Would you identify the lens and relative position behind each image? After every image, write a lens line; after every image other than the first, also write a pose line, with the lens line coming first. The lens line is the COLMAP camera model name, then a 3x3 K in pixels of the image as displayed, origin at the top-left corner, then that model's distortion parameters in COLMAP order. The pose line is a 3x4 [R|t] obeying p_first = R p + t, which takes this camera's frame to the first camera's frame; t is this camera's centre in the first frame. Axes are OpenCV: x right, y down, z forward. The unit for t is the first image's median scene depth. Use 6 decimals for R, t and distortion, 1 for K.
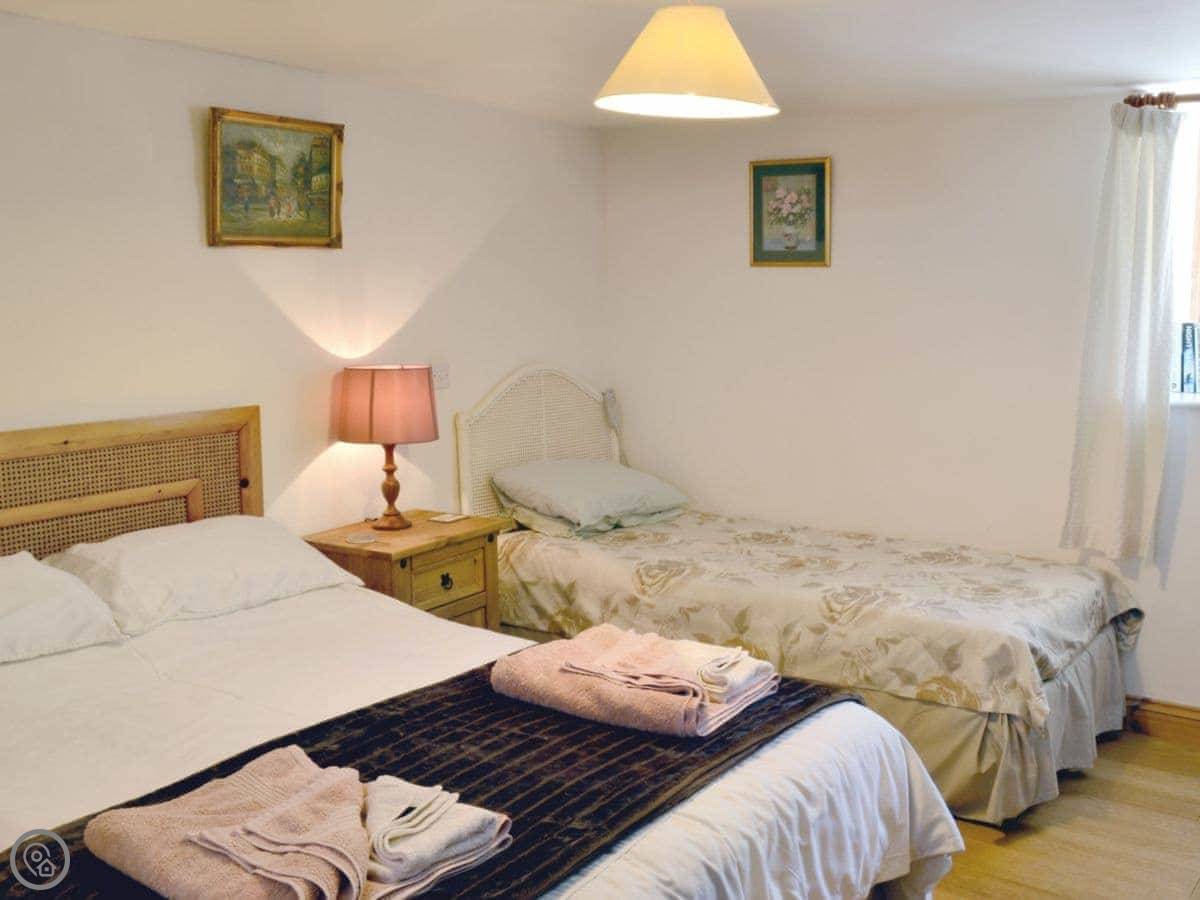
lens RADIAL K [[1263.7, 0, 600.0], [0, 1263.7, 450.0], [0, 0, 1]] dist [-0.072431, 0.017210]
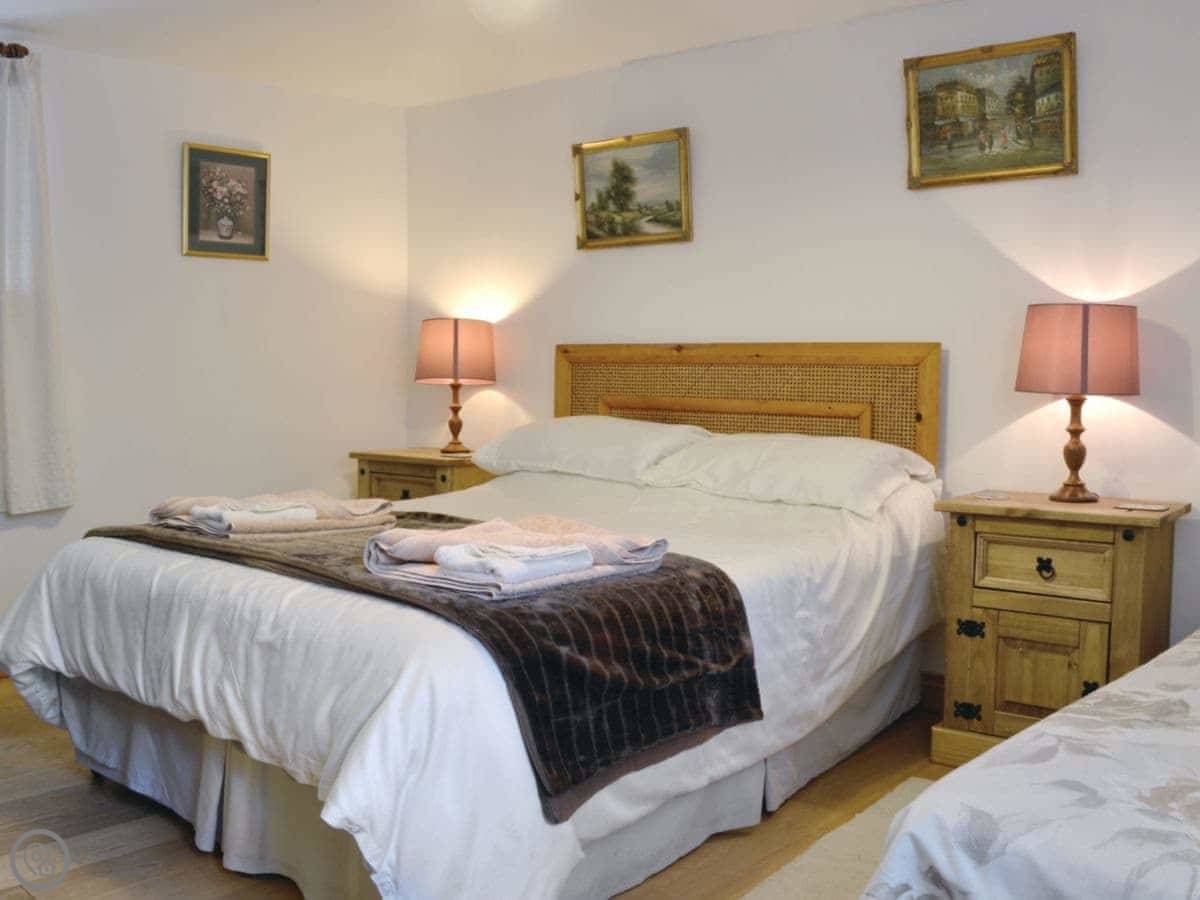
lens RADIAL K [[1263.7, 0, 600.0], [0, 1263.7, 450.0], [0, 0, 1]] dist [-0.072431, 0.017210]
pose [[-0.153793, 0.073546, -0.985362, 0.756498], [-0.129898, 0.987066, 0.093947, -0.009591], [0.979527, 0.142446, -0.142250, 0.877454]]
